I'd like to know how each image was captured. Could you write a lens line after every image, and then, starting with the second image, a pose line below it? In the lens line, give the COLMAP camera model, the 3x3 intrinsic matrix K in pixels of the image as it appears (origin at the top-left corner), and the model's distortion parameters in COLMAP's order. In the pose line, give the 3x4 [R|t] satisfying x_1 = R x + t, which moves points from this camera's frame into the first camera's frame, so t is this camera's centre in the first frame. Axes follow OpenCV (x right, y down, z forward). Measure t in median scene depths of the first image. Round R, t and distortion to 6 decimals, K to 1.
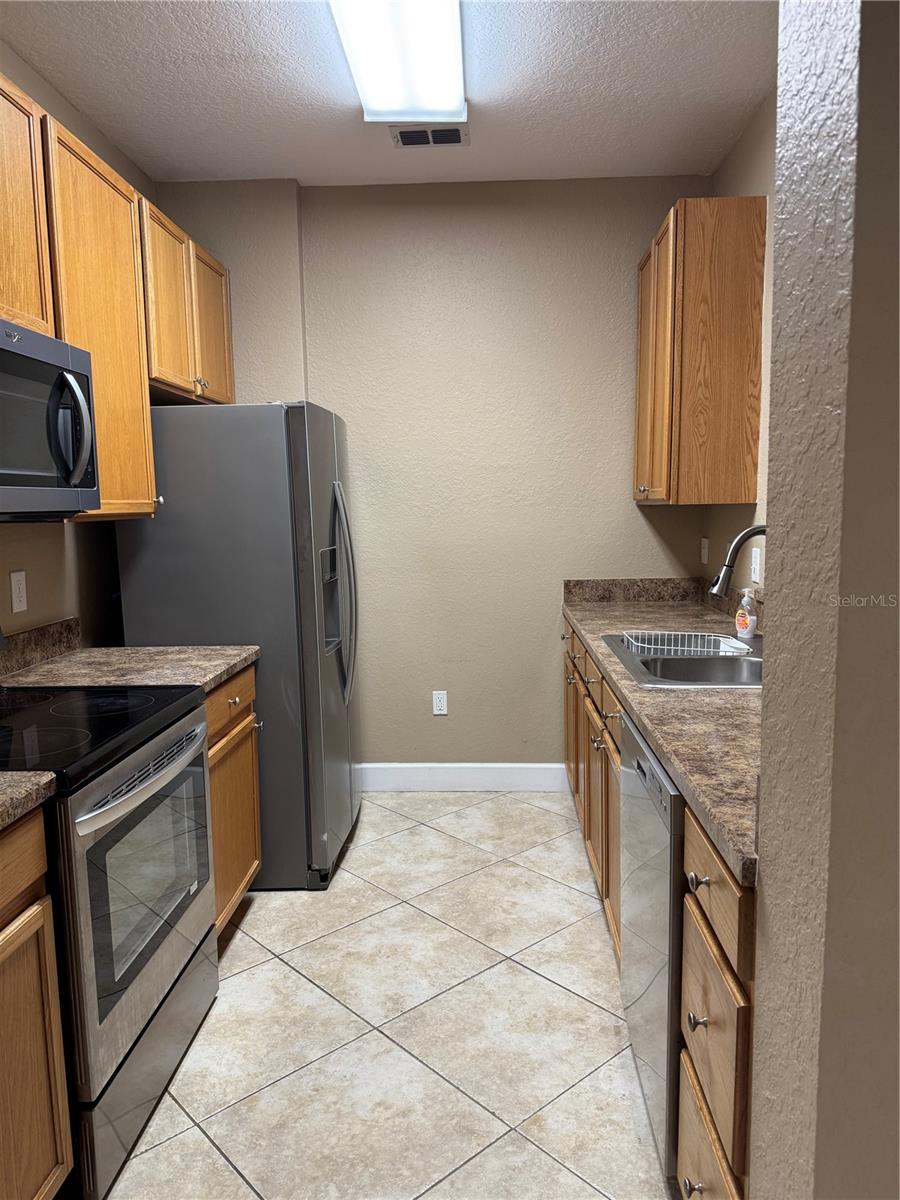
lens RADIAL K [[833.0, 0, 454.8], [0, 833.0, 609.8], [0, 0, 1]] dist [0.058426, -0.081683]
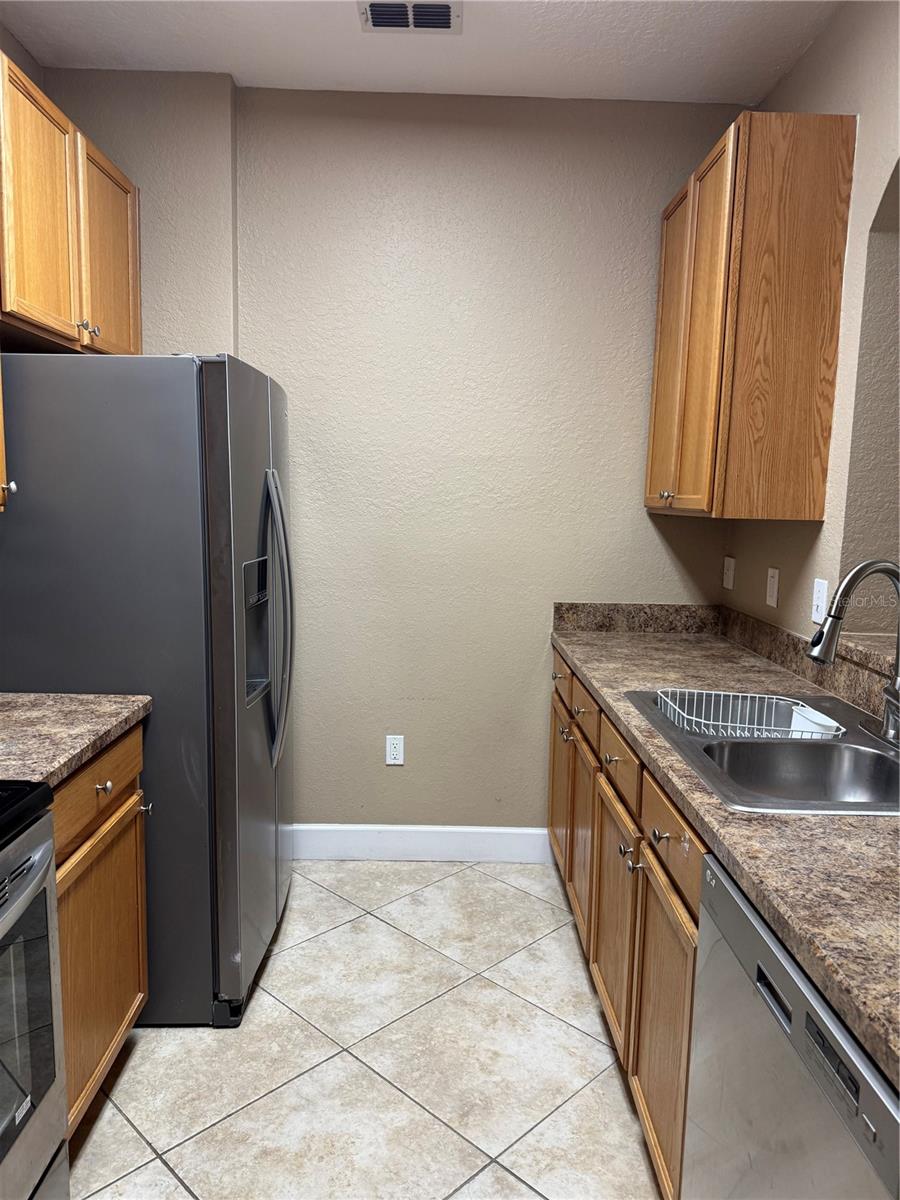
lens RADIAL K [[848.6, 0, 448.4], [0, 848.6, 606.4], [0, 0, 1]] dist [0.049003, -0.062261]
pose [[0.997675, 0.031123, 0.060638, -0.028929], [-0.031435, 0.999497, 0.004199, -0.045420], [-0.060477, -0.006095, 0.998151, 0.265250]]
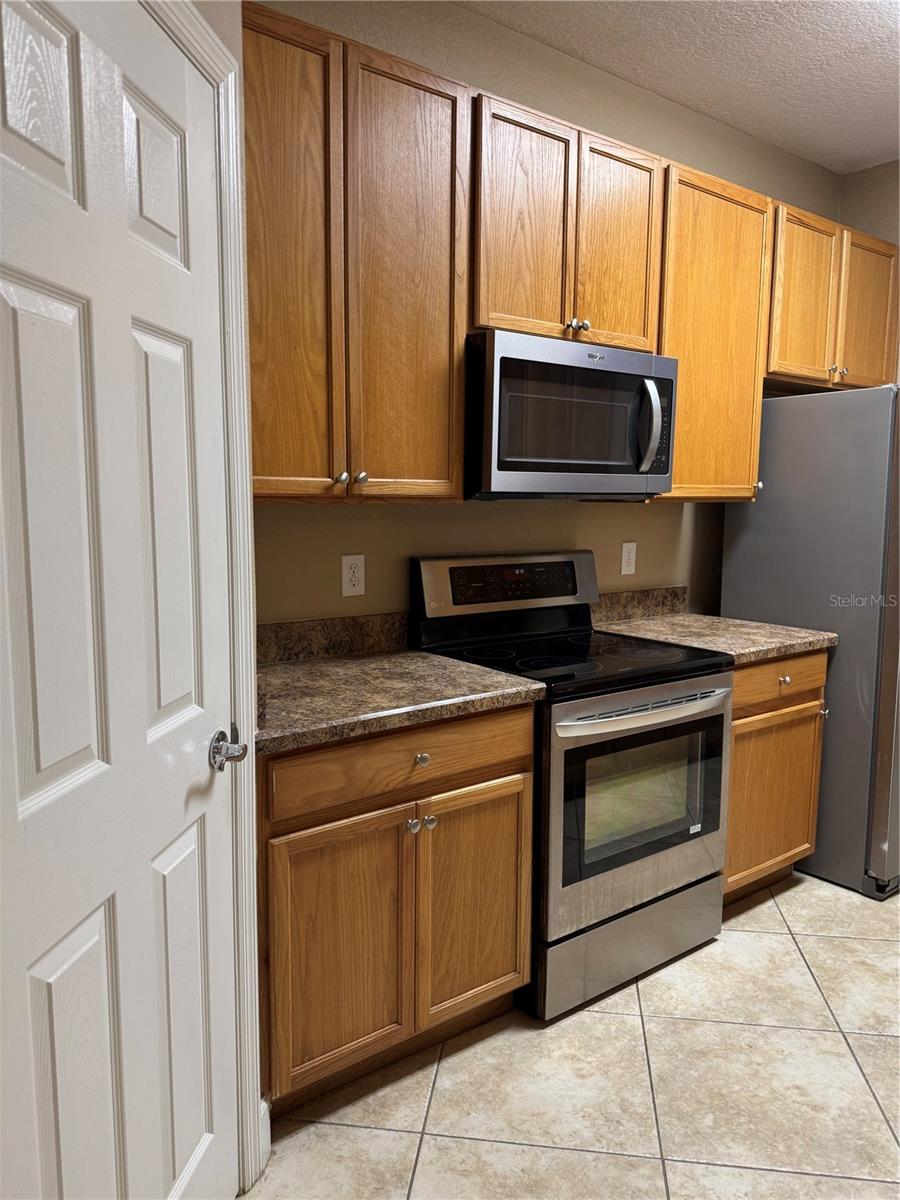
lens RADIAL K [[830.6, 0, 447.6], [0, 830.6, 605.9], [0, 0, 1]] dist [0.027144, -0.054119]
pose [[0.634660, 0.119035, -0.763568, 0.229135], [-0.113444, 0.991712, 0.060310, 0.003989], [0.764419, 0.048346, 0.642904, 0.012002]]
